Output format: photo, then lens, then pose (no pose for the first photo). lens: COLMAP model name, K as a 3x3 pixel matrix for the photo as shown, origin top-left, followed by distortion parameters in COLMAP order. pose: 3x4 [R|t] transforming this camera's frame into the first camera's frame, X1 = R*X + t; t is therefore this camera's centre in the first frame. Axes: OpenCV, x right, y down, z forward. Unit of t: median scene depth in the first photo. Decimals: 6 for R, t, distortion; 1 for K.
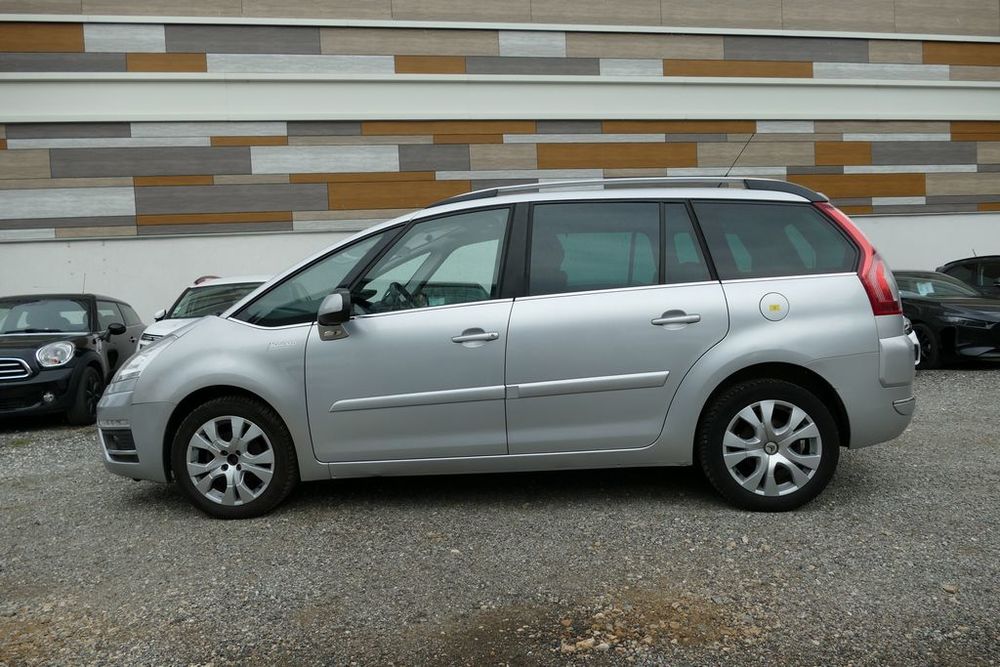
lens RADIAL K [[710.6, 0, 500.0], [0, 710.6, 333.5], [0, 0, 1]] dist [-0.011712, -0.000342]
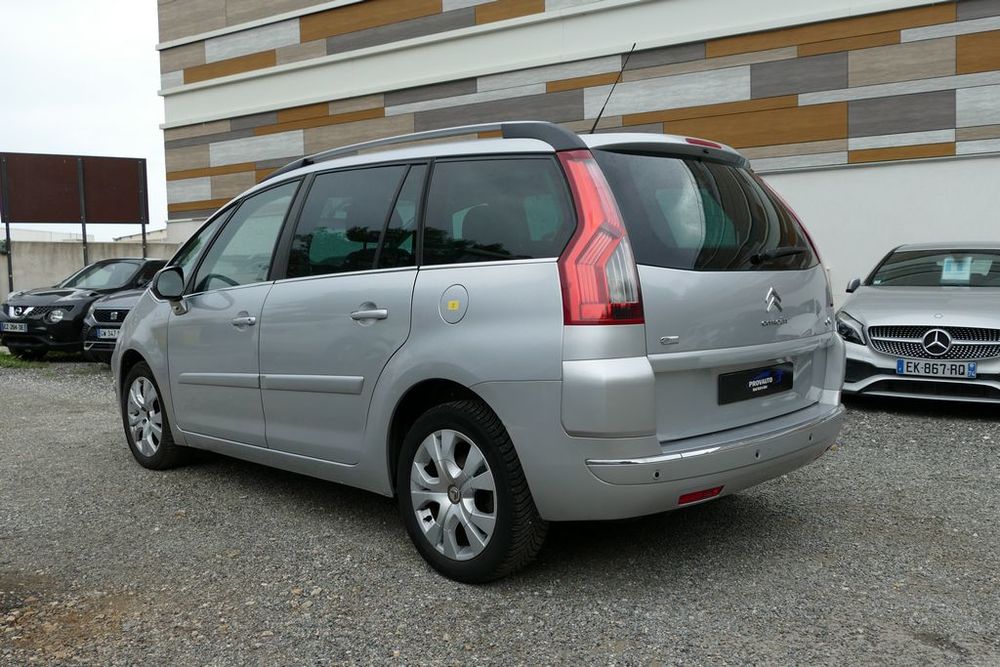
lens RADIAL K [[871.0, 0, 500.0], [0, 871.0, 333.5], [0, 0, 1]] dist [-0.018441, -0.001466]
pose [[0.759989, 0.071583, -0.645981, 0.309209], [-0.043946, 0.997301, 0.058812, -0.019022], [0.648448, -0.016308, 0.761084, 0.107004]]
